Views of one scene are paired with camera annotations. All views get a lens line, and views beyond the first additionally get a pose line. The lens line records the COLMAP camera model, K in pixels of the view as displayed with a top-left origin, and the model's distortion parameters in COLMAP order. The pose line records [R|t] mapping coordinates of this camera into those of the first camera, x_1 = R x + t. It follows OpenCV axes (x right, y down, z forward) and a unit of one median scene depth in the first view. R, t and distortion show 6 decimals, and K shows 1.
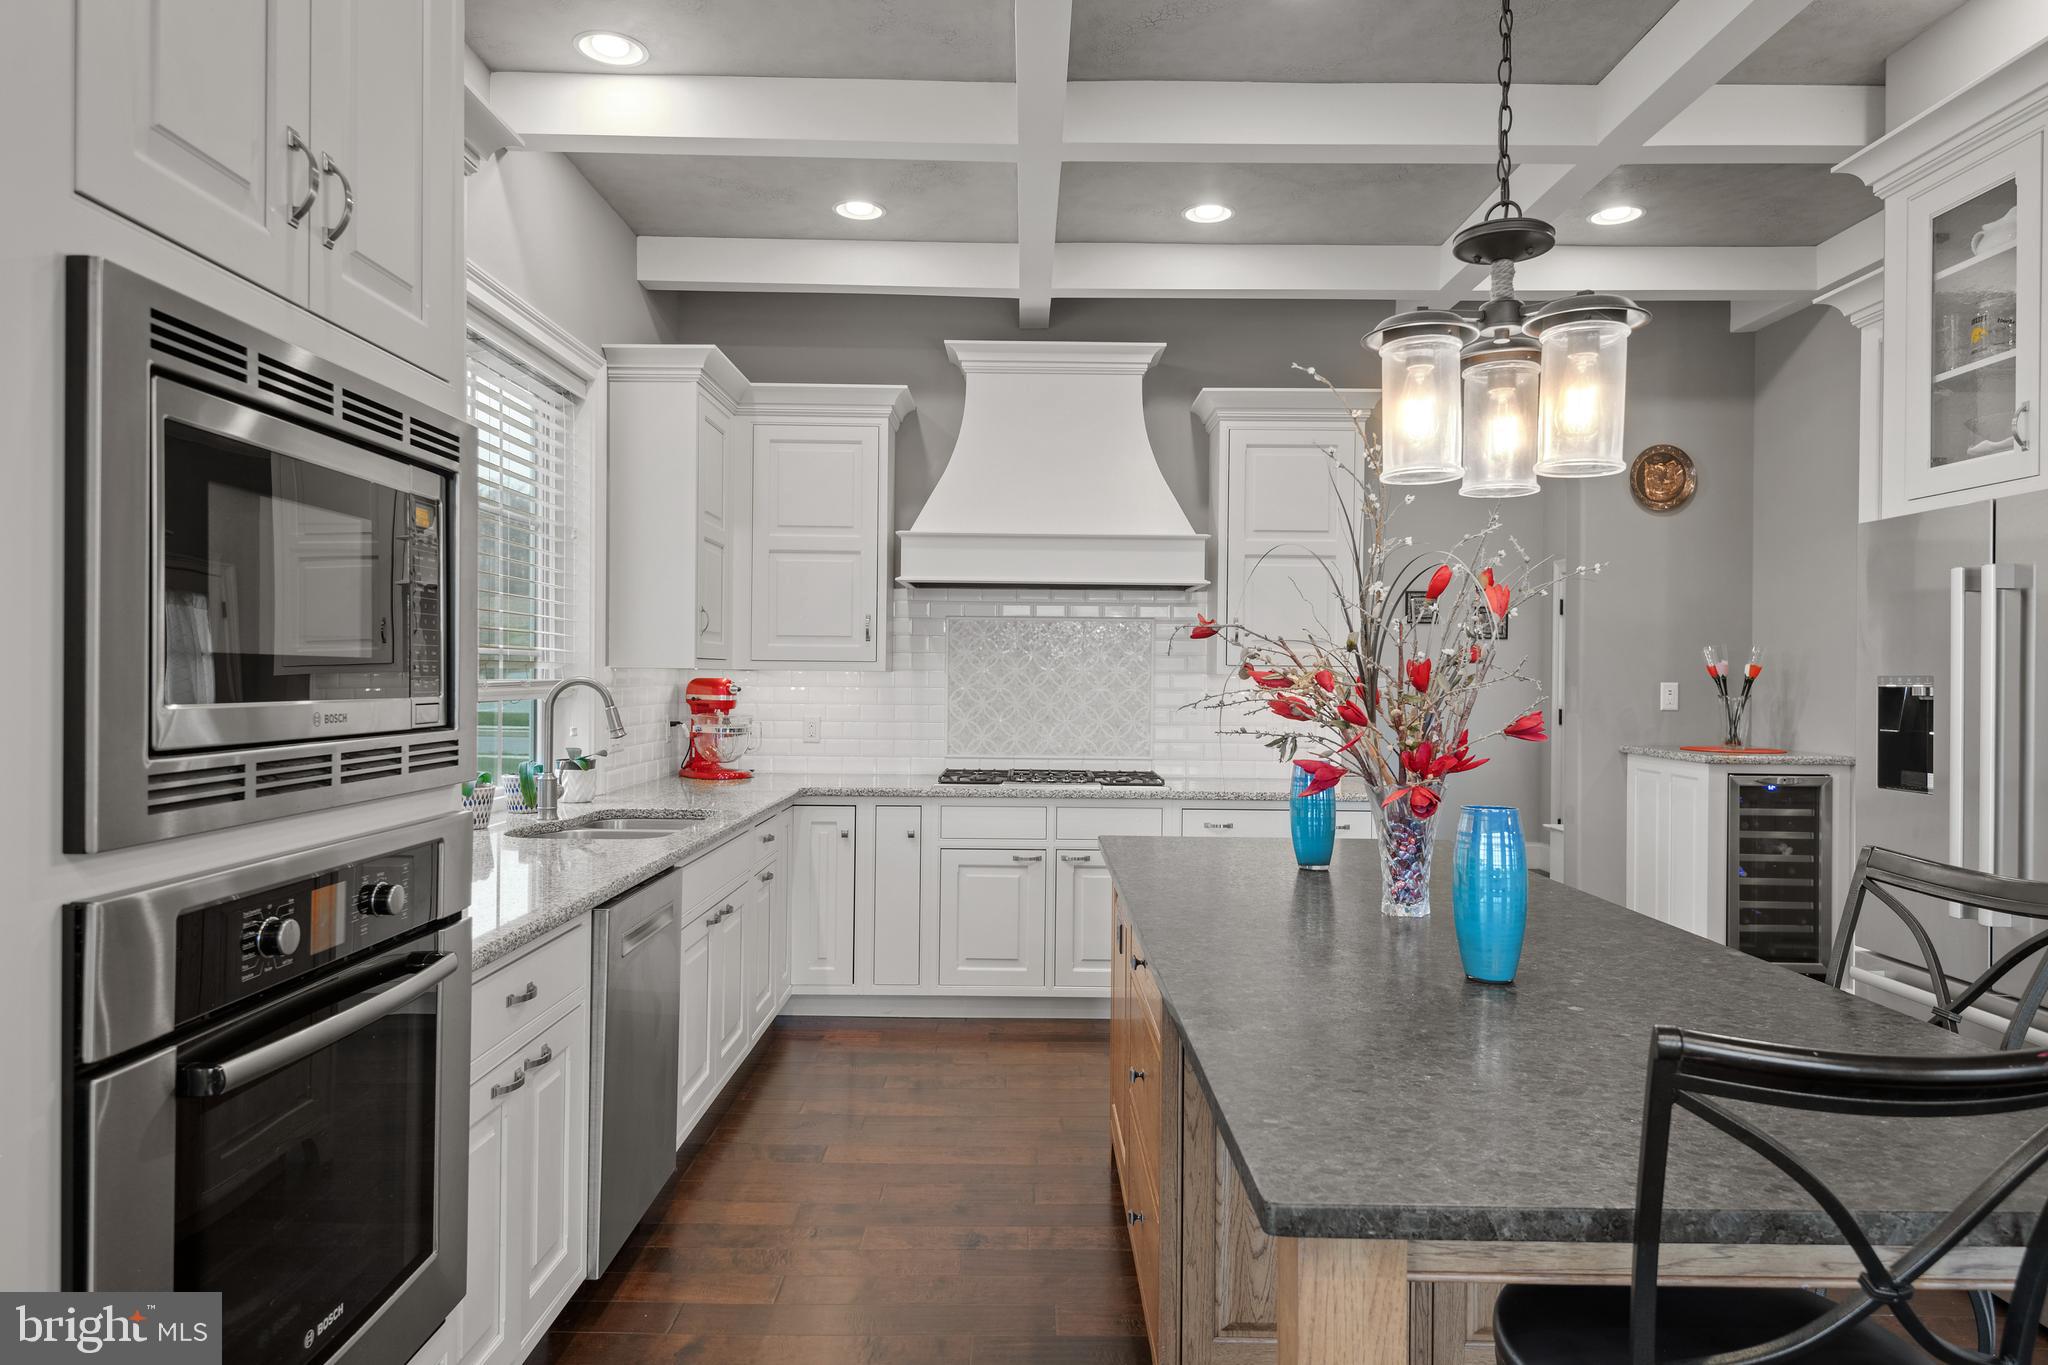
lens RADIAL K [[1250.2, 0, 1024.6], [0, 1250.2, 669.4], [0, 0, 1]] dist [0.023792, -0.000456]
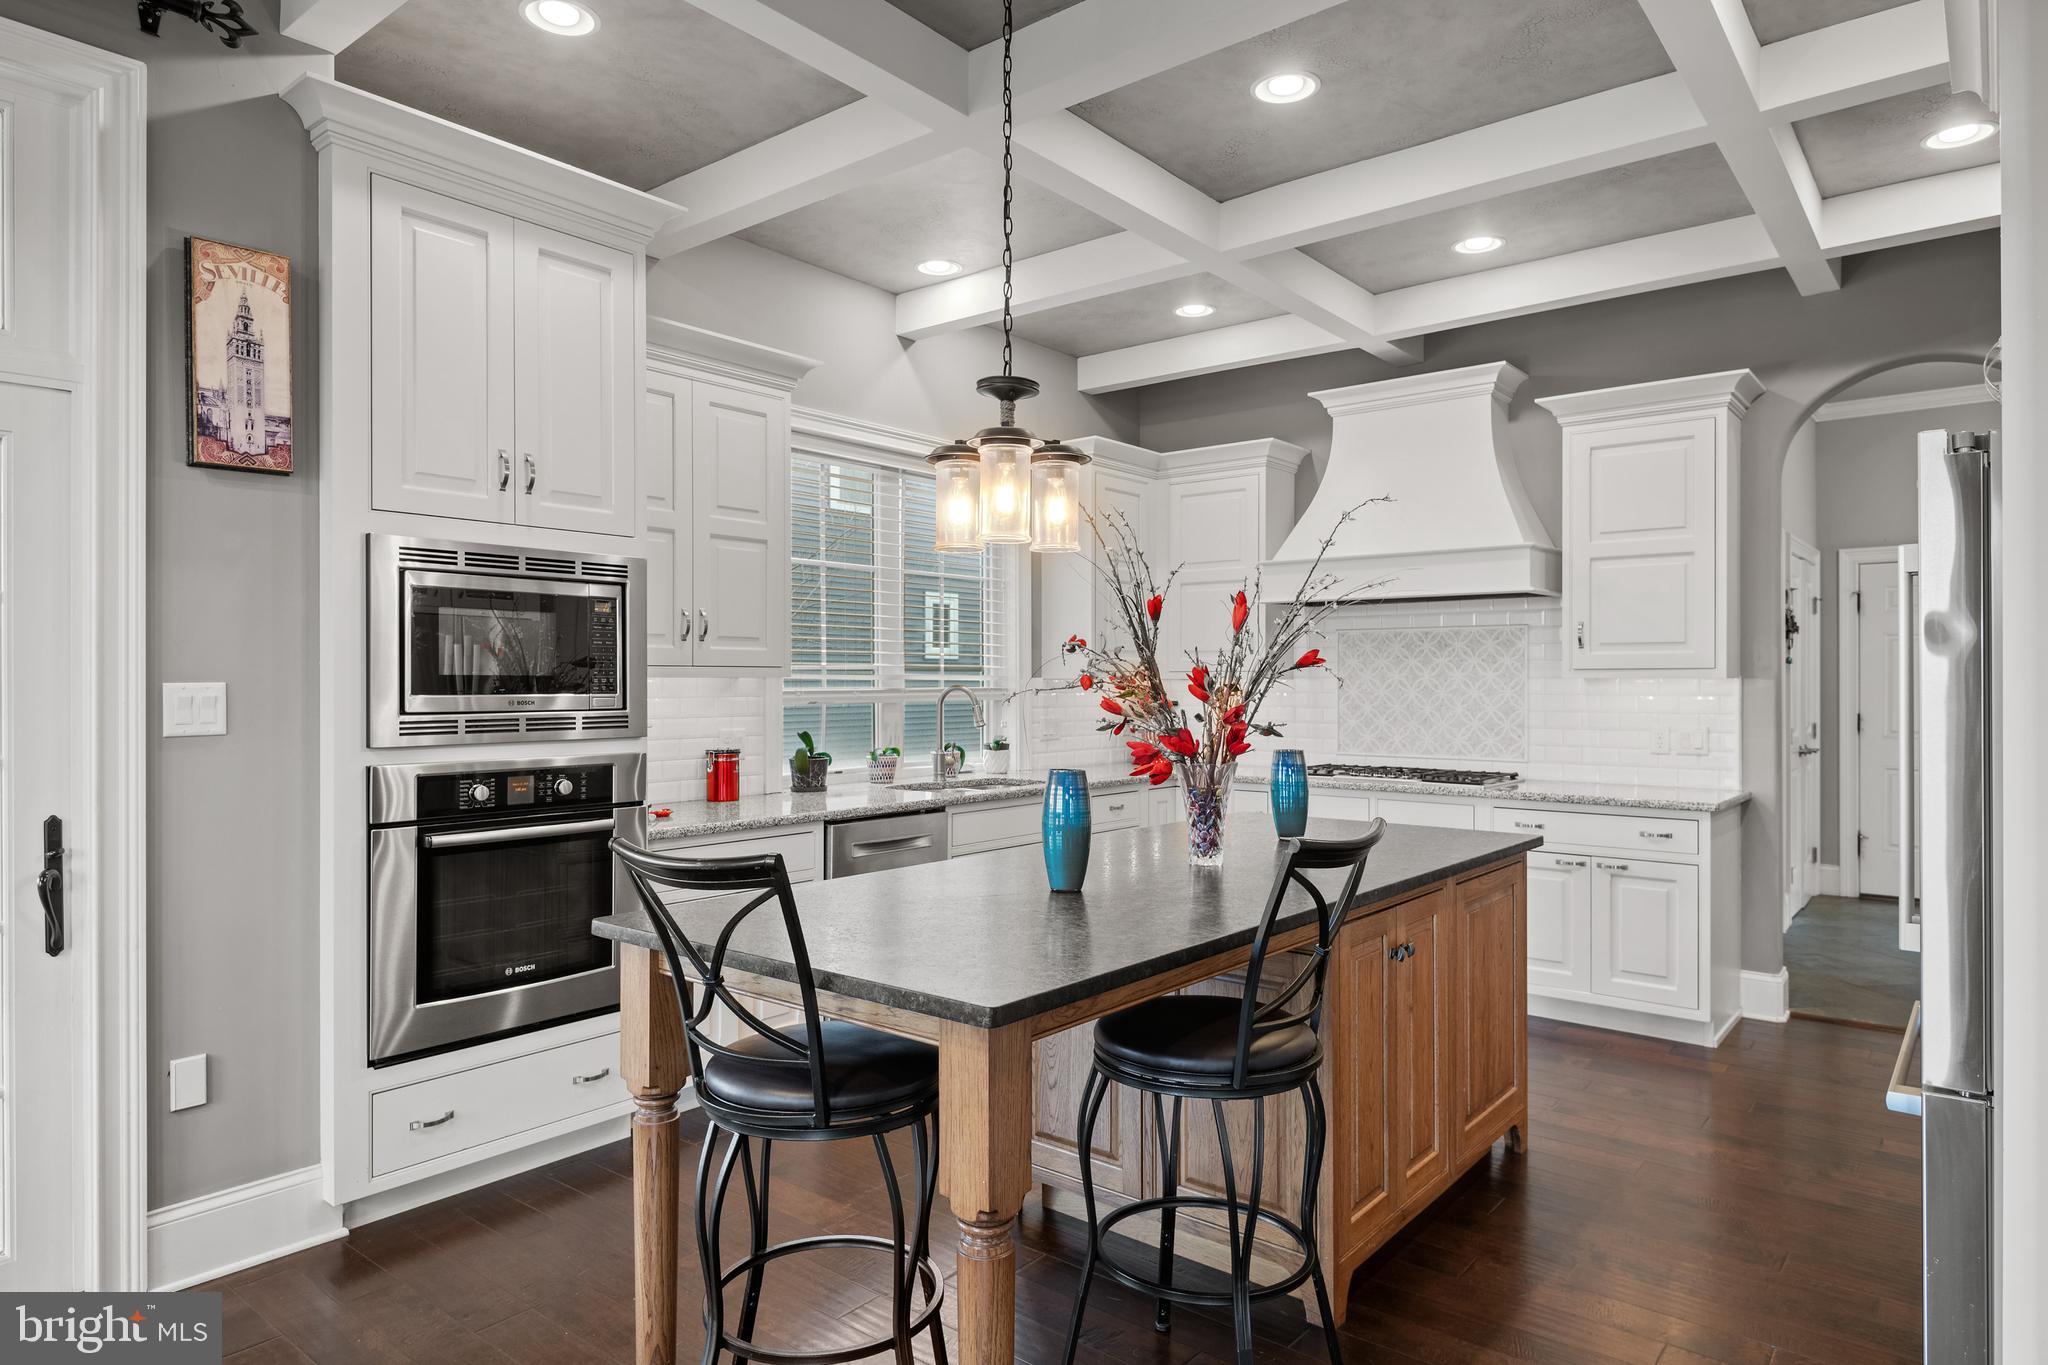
lens RADIAL K [[1182.8, 0, 1024.0], [0, 1182.8, 682.5], [0, 0, 1]] dist [-0.007862, -0.000402]
pose [[0.766683, -0.008258, -0.641973, 0.432326], [0.009920, 0.999950, -0.001016, 0.003673], [0.641949, -0.005590, 0.766727, -0.012565]]
